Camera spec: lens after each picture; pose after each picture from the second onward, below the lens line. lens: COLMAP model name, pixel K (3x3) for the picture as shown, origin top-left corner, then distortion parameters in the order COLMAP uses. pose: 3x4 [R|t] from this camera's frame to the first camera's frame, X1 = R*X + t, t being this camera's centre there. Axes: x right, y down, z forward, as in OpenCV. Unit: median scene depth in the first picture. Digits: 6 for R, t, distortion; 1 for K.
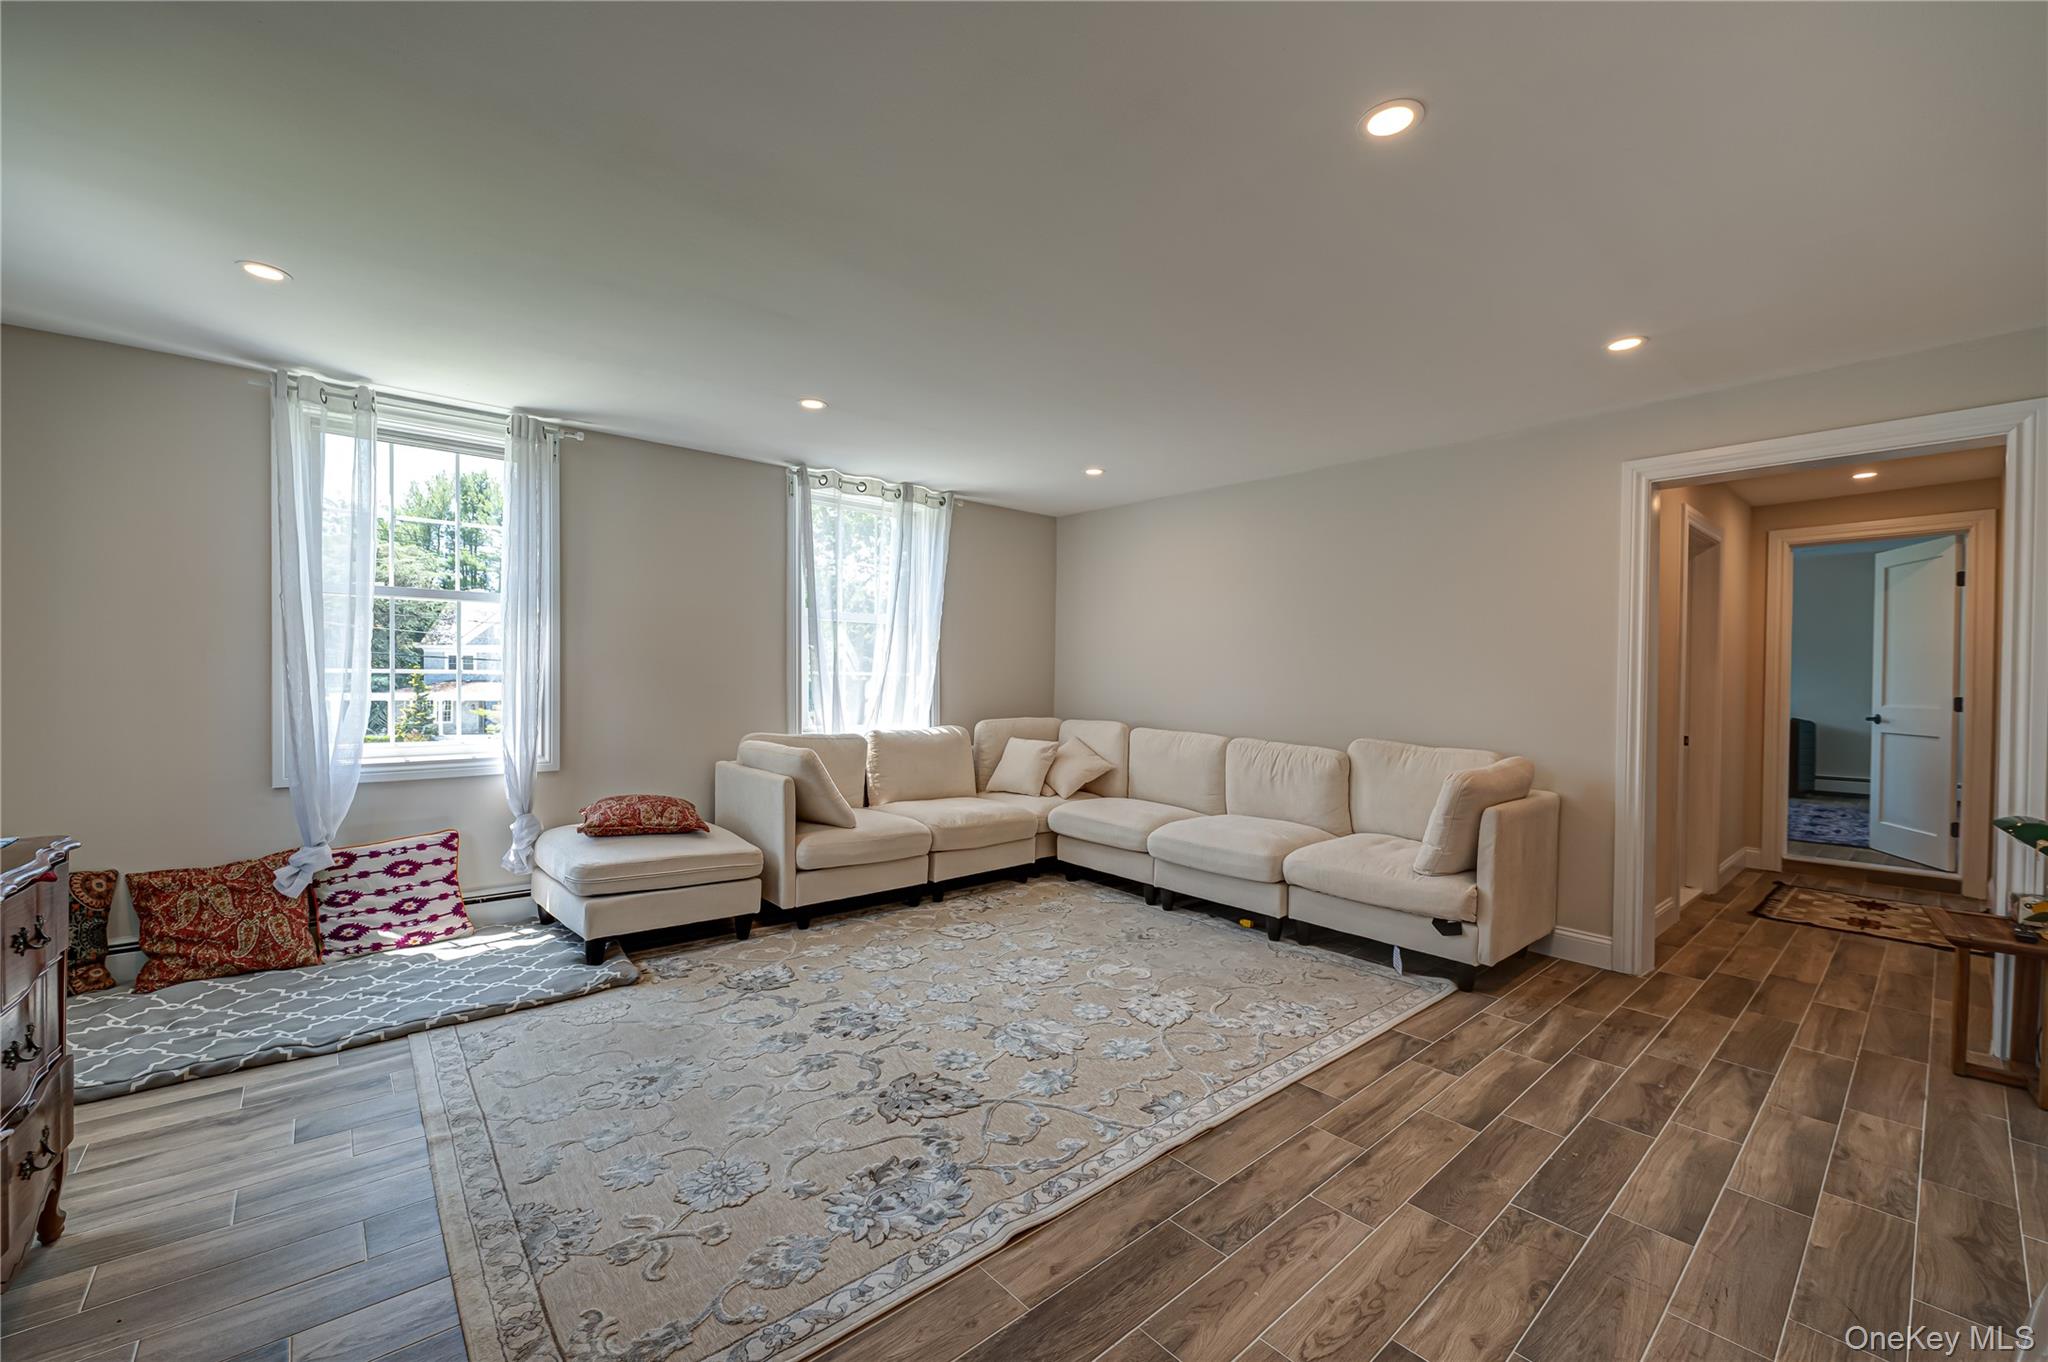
lens RADIAL K [[829.6, 0, 1024.0], [0, 829.6, 681.0], [0, 0, 1]] dist [-0.004038, -0.000127]
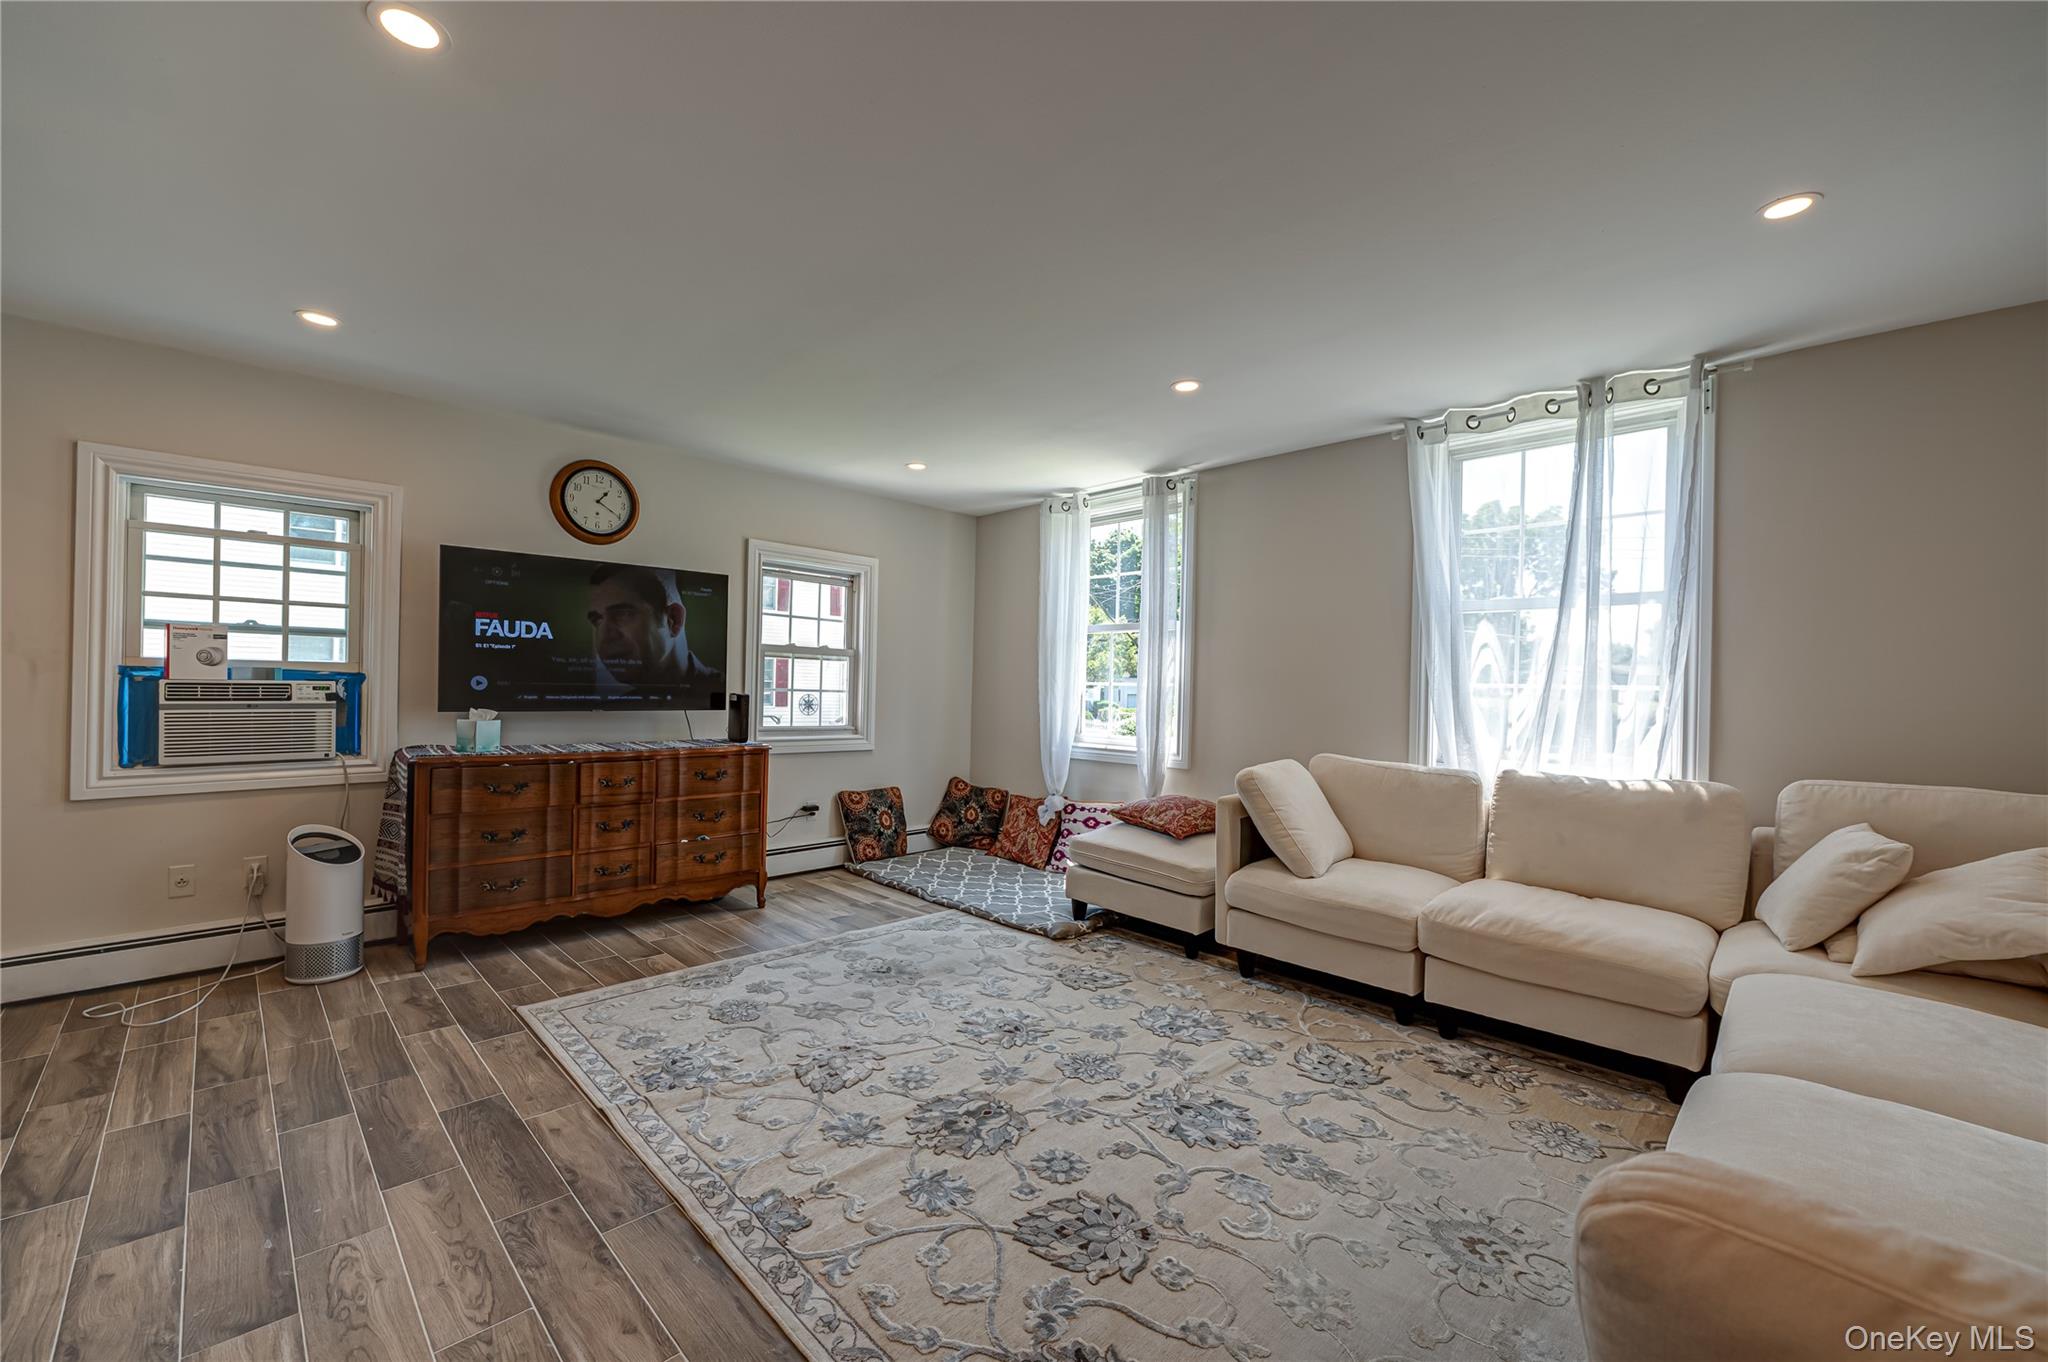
lens RADIAL K [[829.6, 0, 1024.0], [0, 829.6, 681.0], [0, 0, 1]] dist [-0.004038, -0.000127]
pose [[0.046255, -0.015494, -0.998810, 0.671840], [-0.018118, 0.999702, -0.016347, 0.008456], [0.998765, 0.018852, 0.045960, 0.812608]]
